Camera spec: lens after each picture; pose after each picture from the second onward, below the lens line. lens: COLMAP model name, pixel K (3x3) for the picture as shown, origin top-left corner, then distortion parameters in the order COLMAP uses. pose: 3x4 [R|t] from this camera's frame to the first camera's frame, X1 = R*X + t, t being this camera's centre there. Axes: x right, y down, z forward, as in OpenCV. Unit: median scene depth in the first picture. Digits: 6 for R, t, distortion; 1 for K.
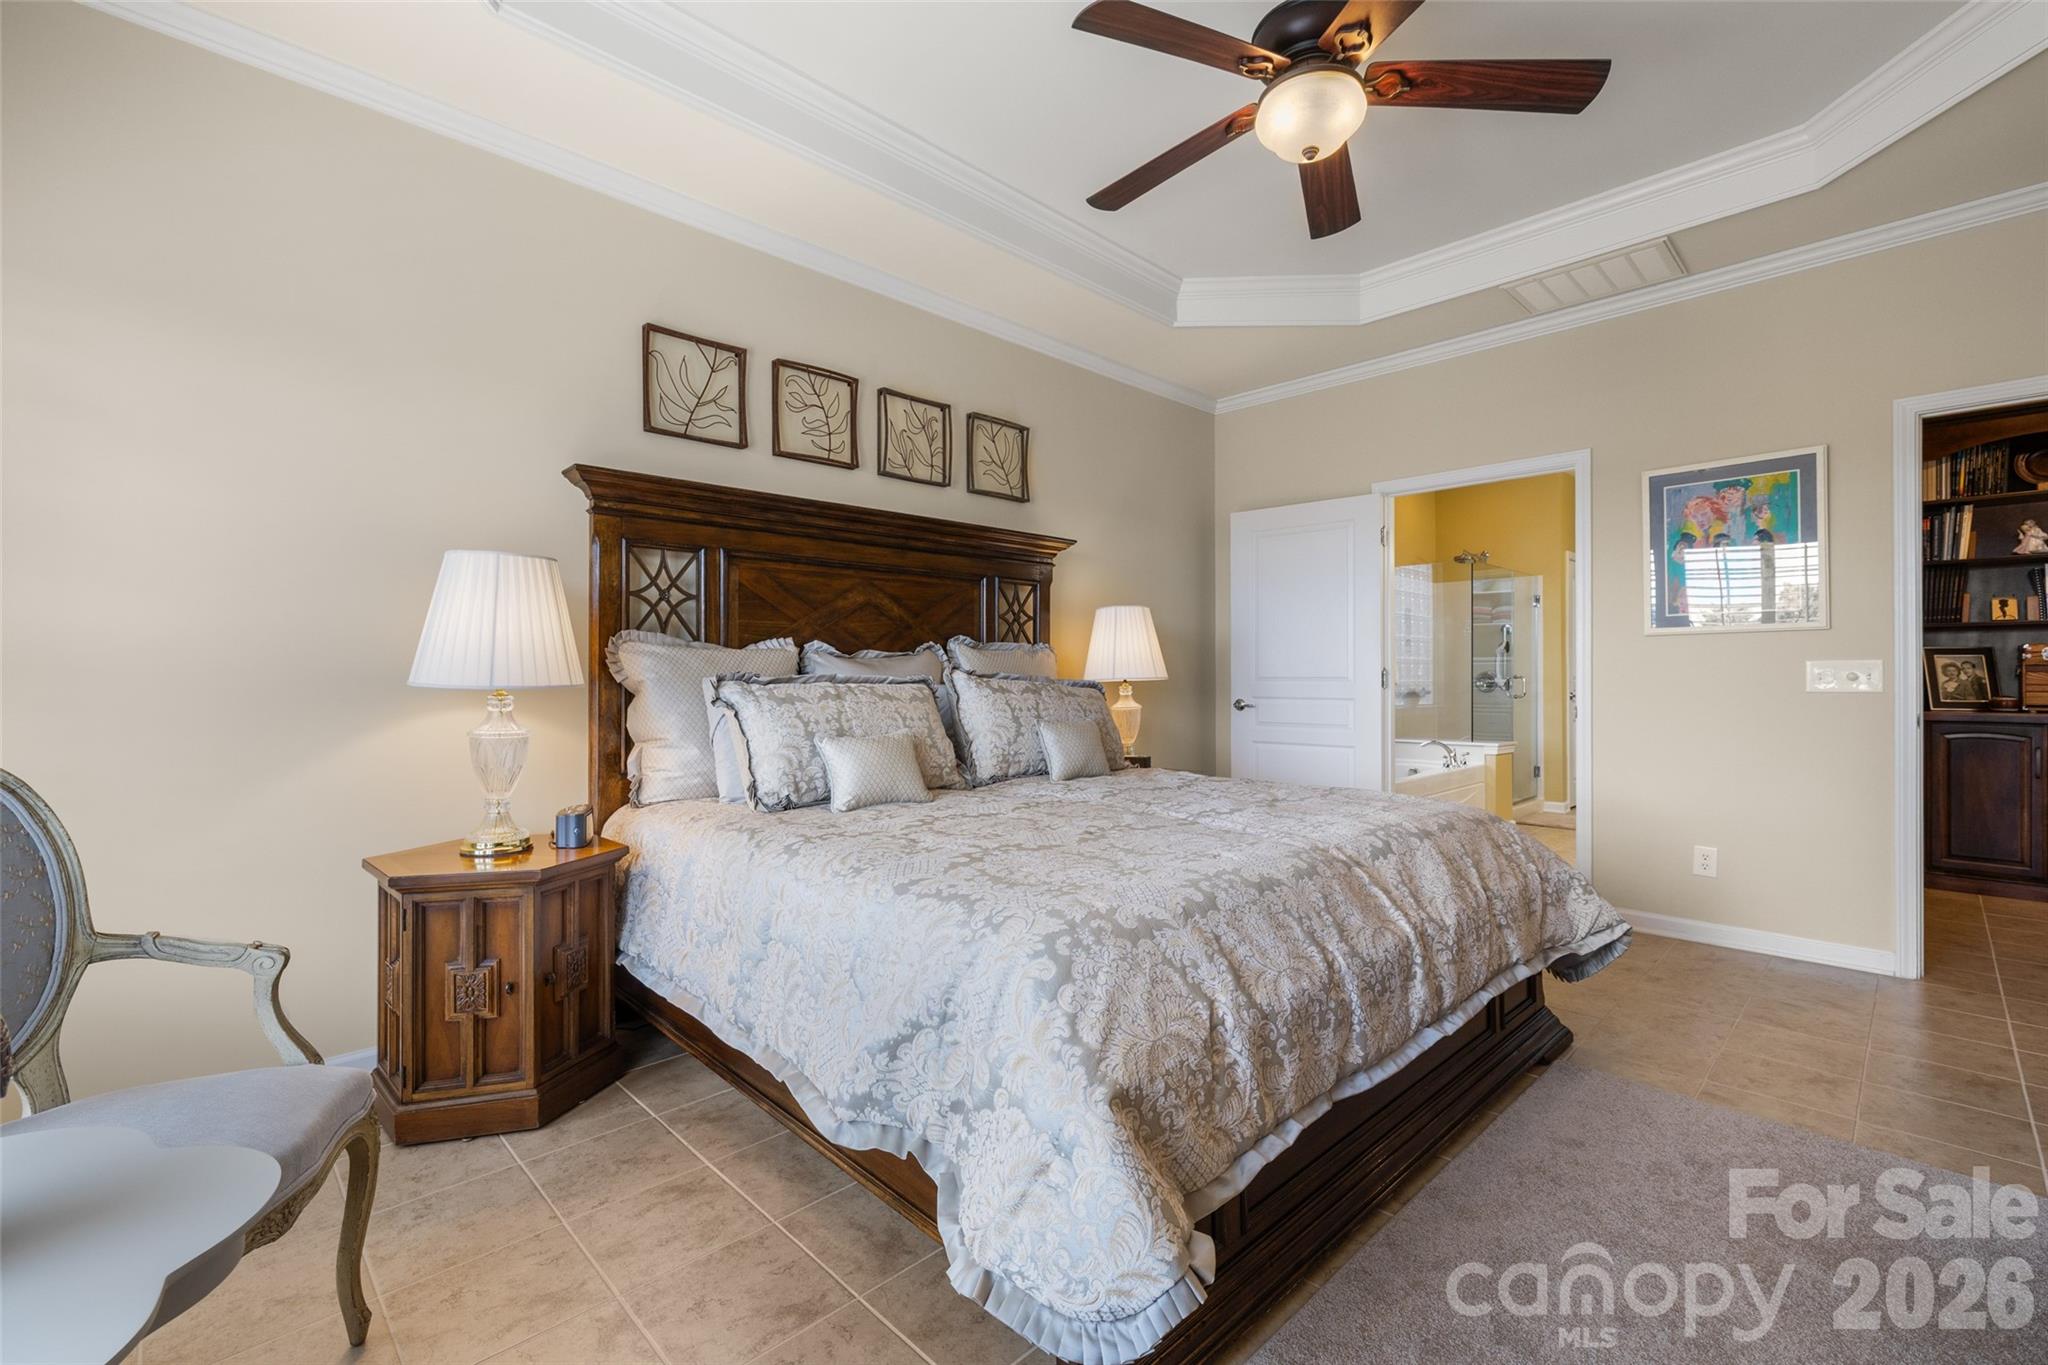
lens RADIAL K [[878.0, 0, 1025.7], [0, 878.0, 672.3], [0, 0, 1]] dist [0.000722, 0.000156]
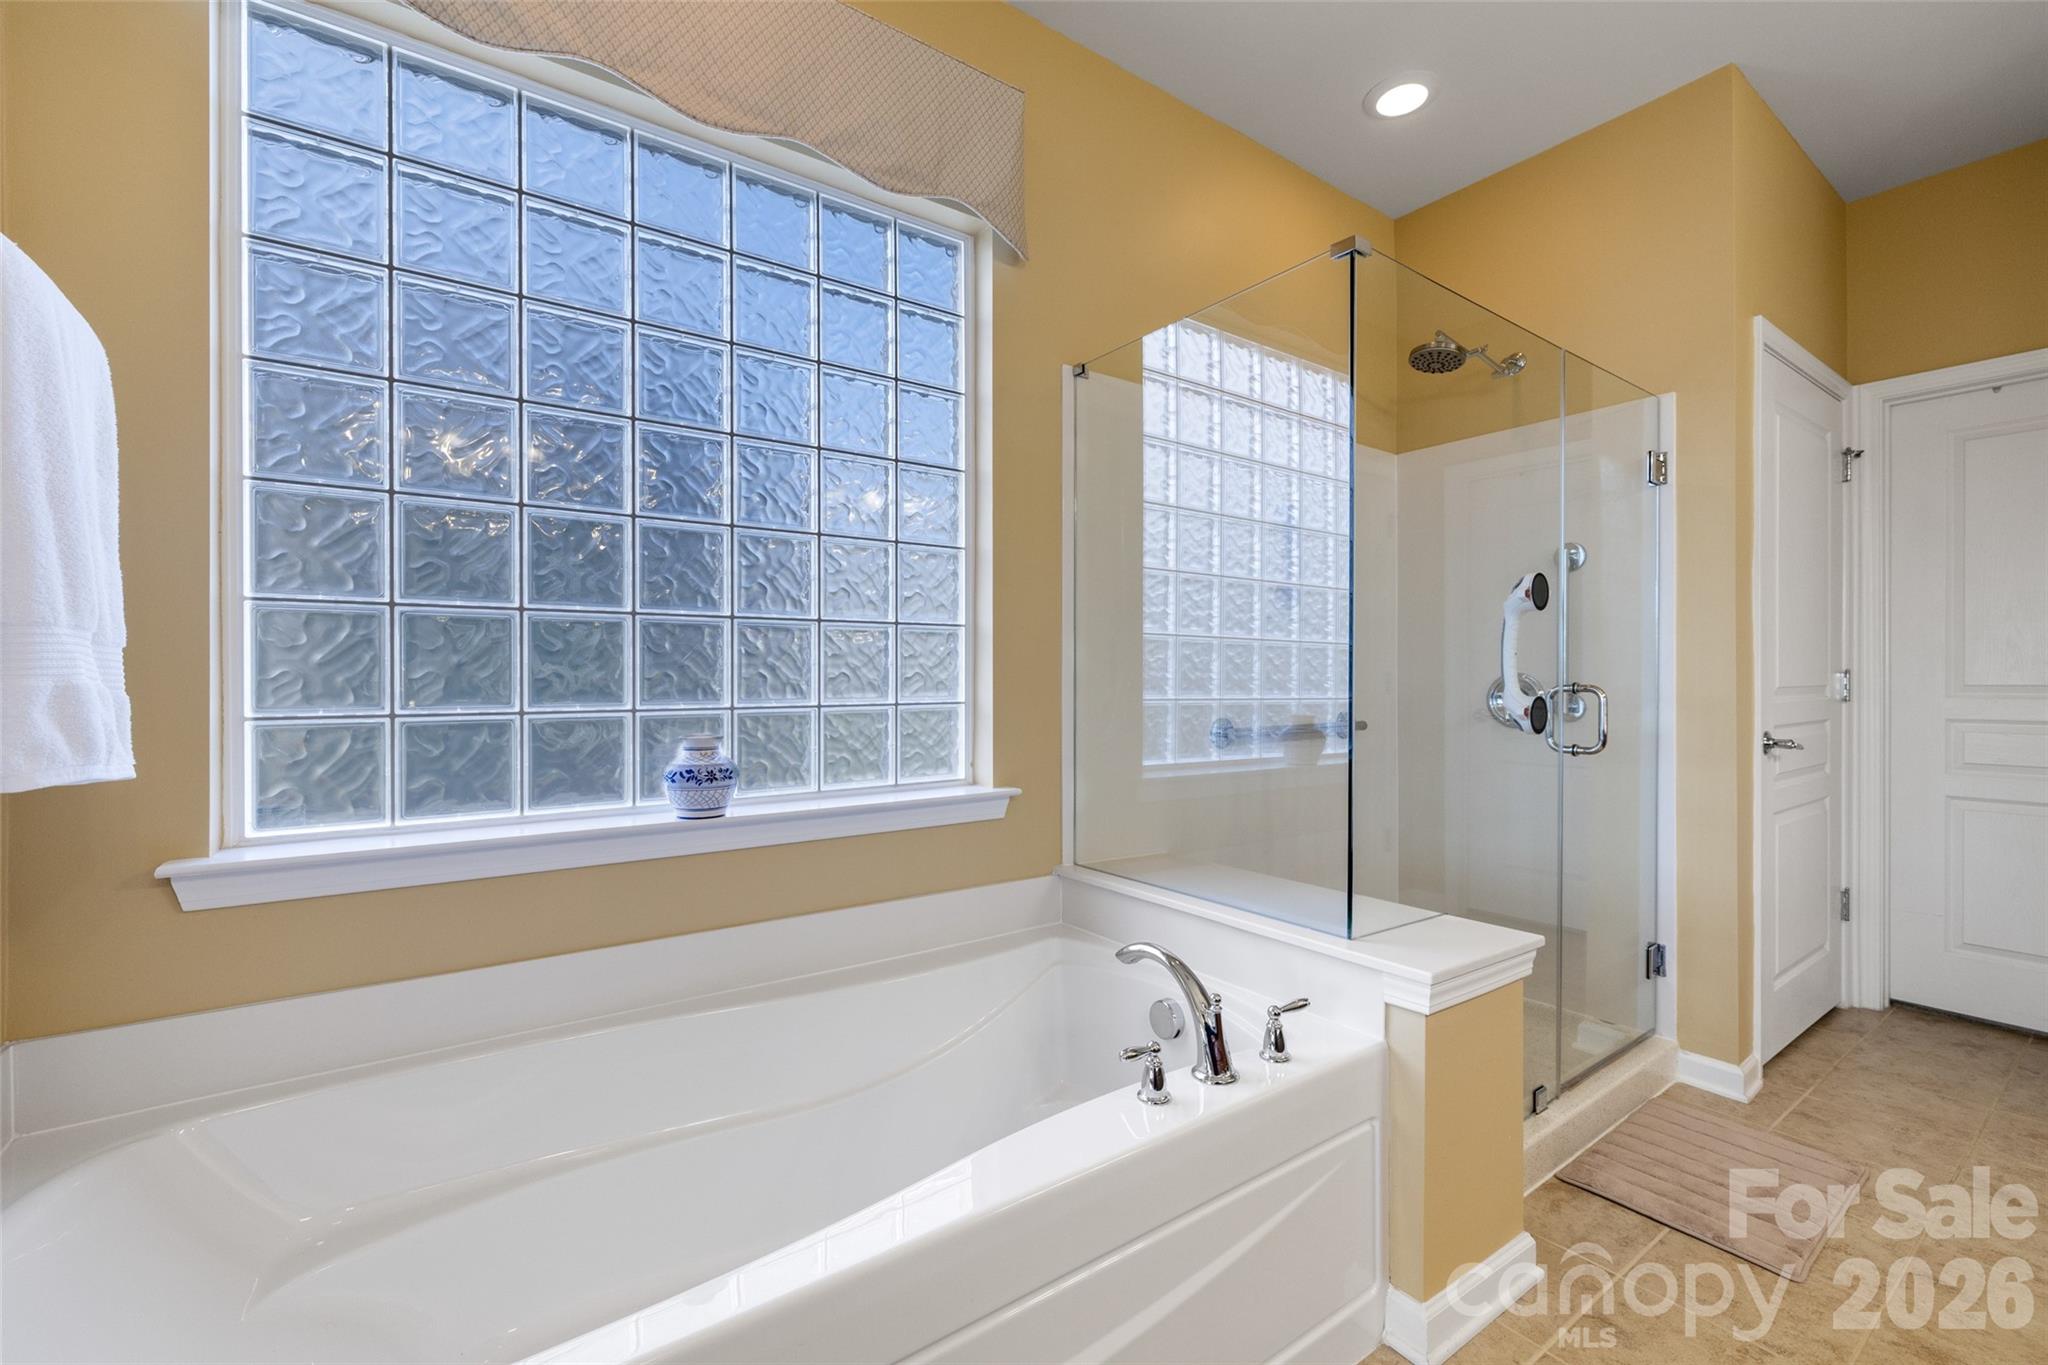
lens RADIAL K [[878.0, 0, 1025.7], [0, 878.0, 672.3], [0, 0, 1]] dist [0.000722, 0.000156]
pose [[0.990359, 0.003686, -0.138479, 0.942688], [-0.003385, 0.999991, 0.002404, -0.000200], [0.138487, -0.001912, 0.990362, 1.531063]]
